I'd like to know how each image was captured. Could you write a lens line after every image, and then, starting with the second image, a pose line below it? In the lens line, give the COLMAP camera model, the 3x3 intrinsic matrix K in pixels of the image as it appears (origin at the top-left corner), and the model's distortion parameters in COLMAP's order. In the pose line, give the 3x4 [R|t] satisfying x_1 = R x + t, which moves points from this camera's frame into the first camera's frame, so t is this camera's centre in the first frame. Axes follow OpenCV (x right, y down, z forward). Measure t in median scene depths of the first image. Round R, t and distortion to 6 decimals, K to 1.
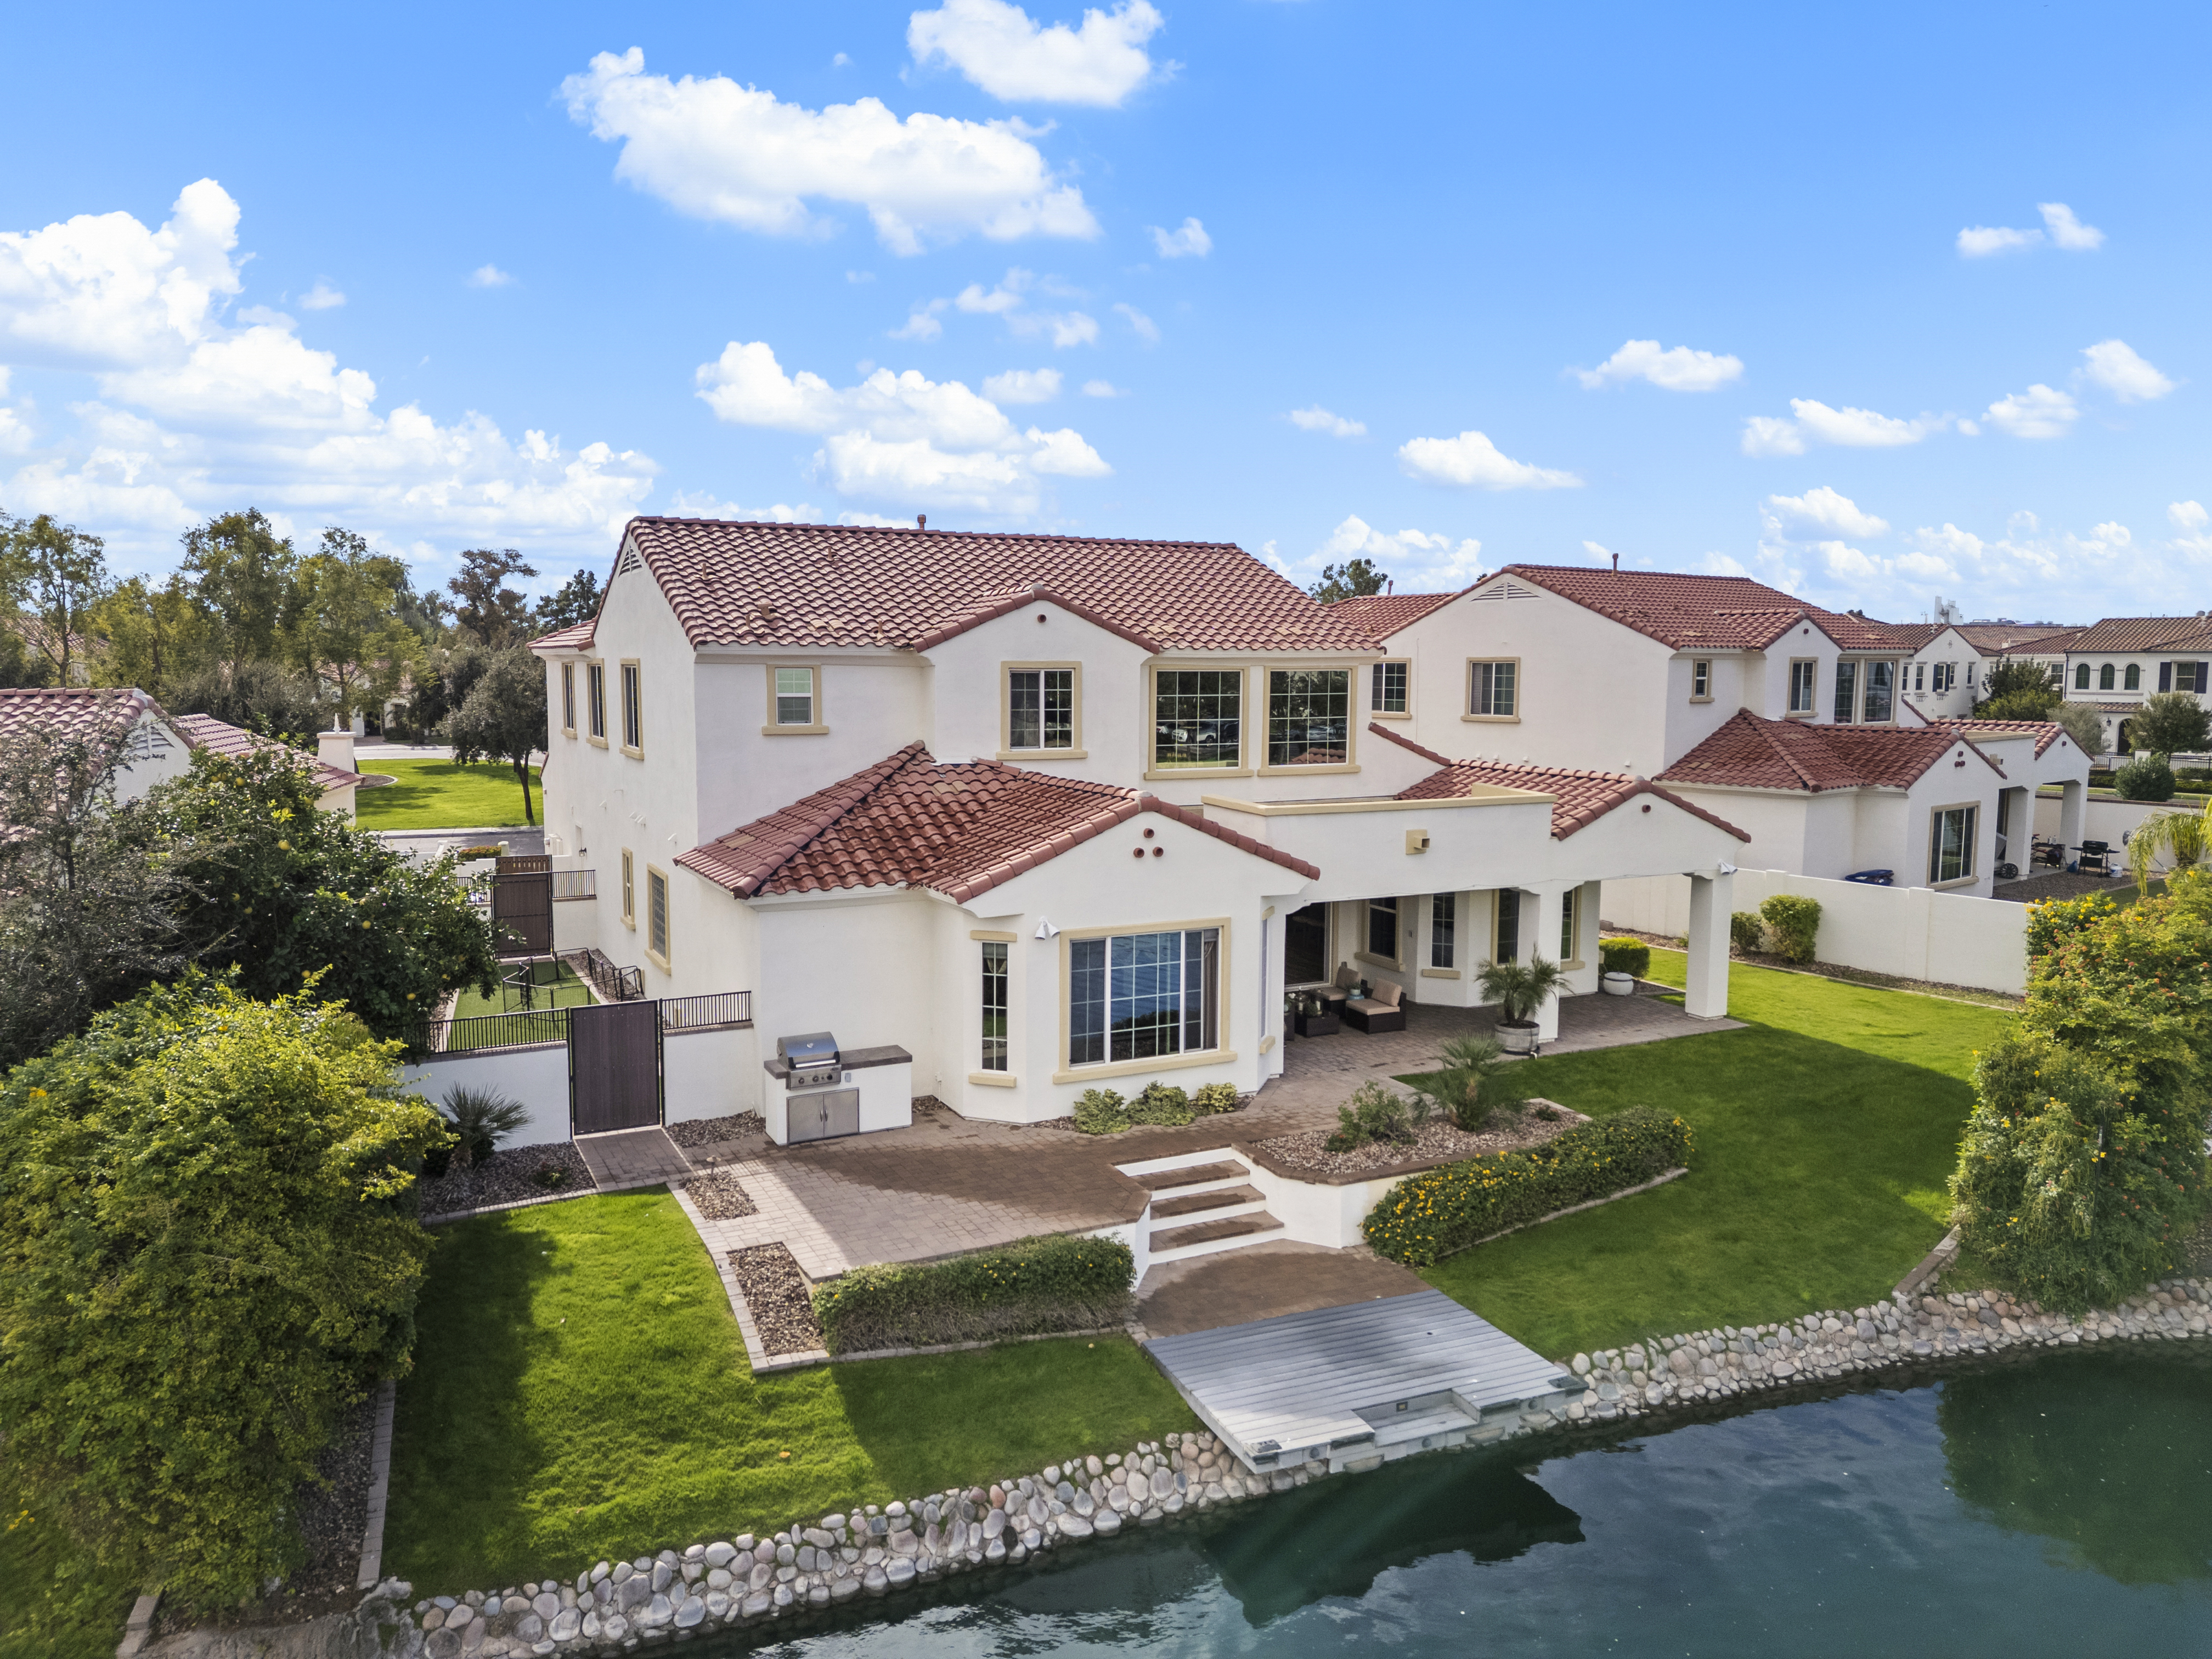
lens RADIAL K [[1544.7, 0, 1080.2], [0, 1544.7, 821.3], [0, 0, 1]] dist [0.081204, -0.060777]
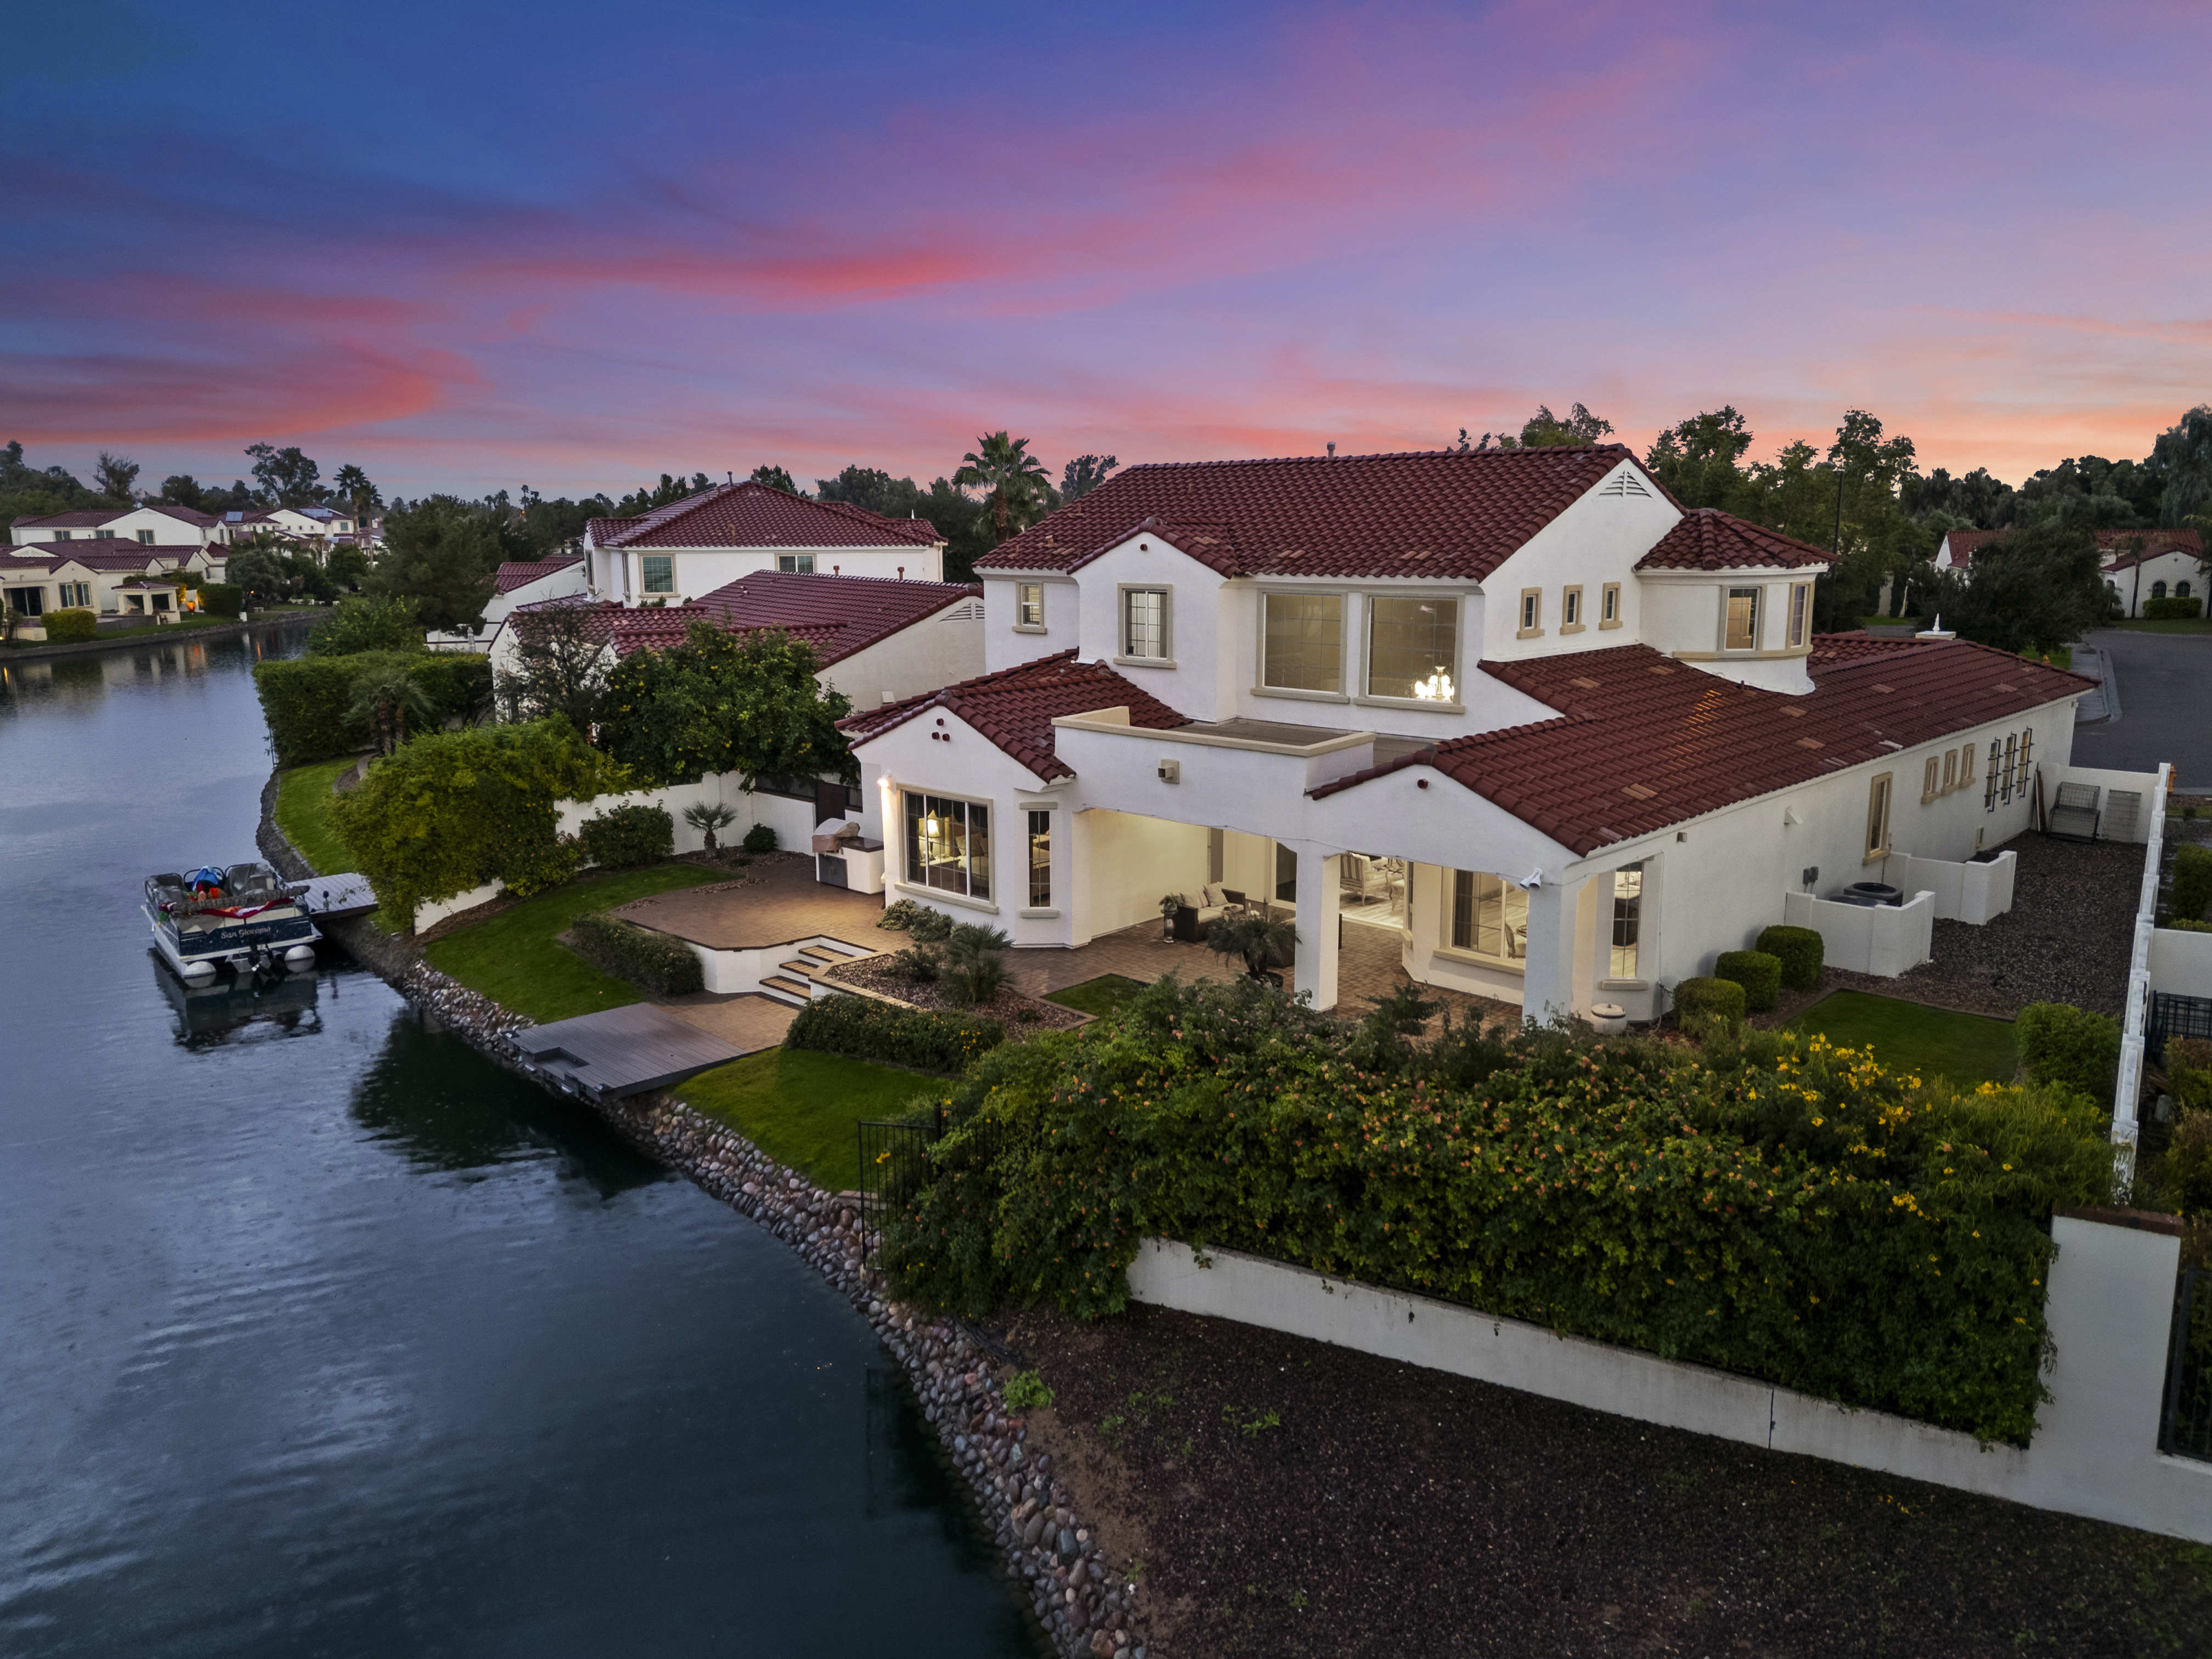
lens RADIAL K [[1544.7, 0, 1080.2], [0, 1544.7, 821.3], [0, 0, 1]] dist [0.081204, -0.060777]
pose [[0.332275, 0.177639, -0.926303, 1.114604], [-0.096181, 0.983366, 0.154081, -0.104343], [0.938266, 0.037896, 0.343833, 0.560423]]
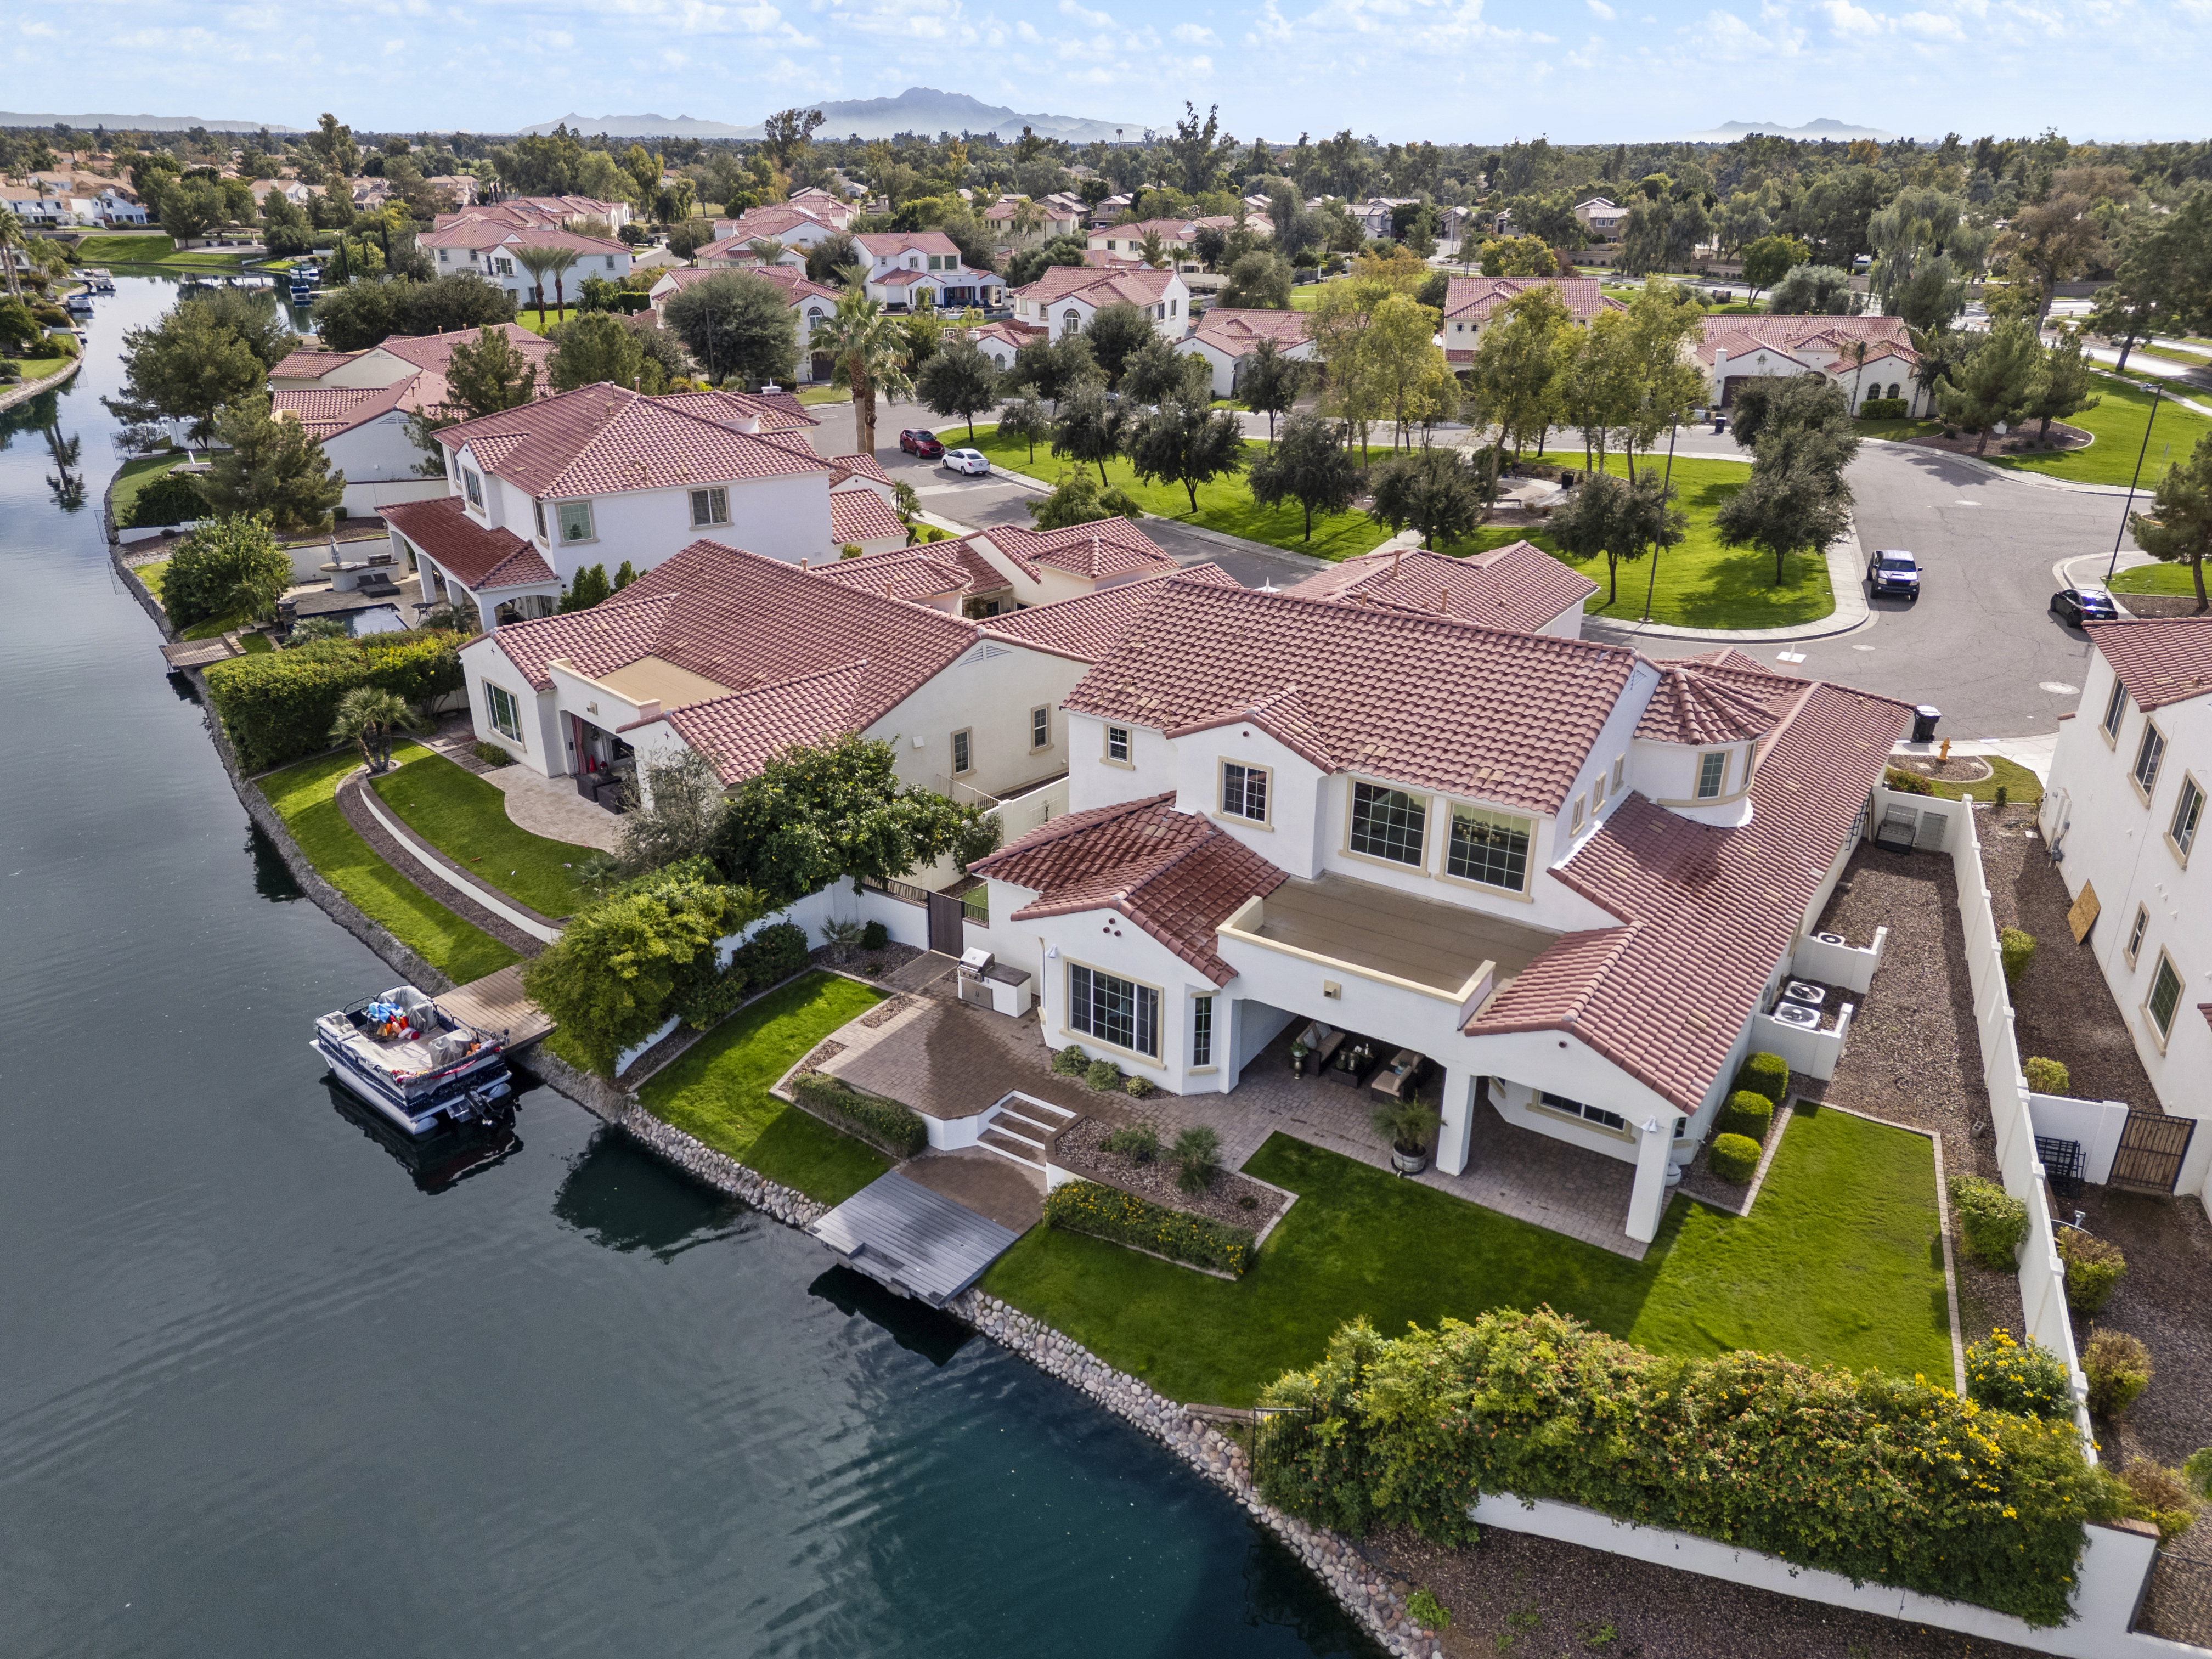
lens RADIAL K [[1544.7, 0, 1080.2], [0, 1544.7, 821.3], [0, 0, 1]] dist [0.081204, -0.060777]
pose [[0.497718, 0.335053, -0.800010, 1.076342], [-0.086161, 0.936910, 0.338785, -0.530970], [0.863049, -0.099689, 0.495186, 0.160758]]
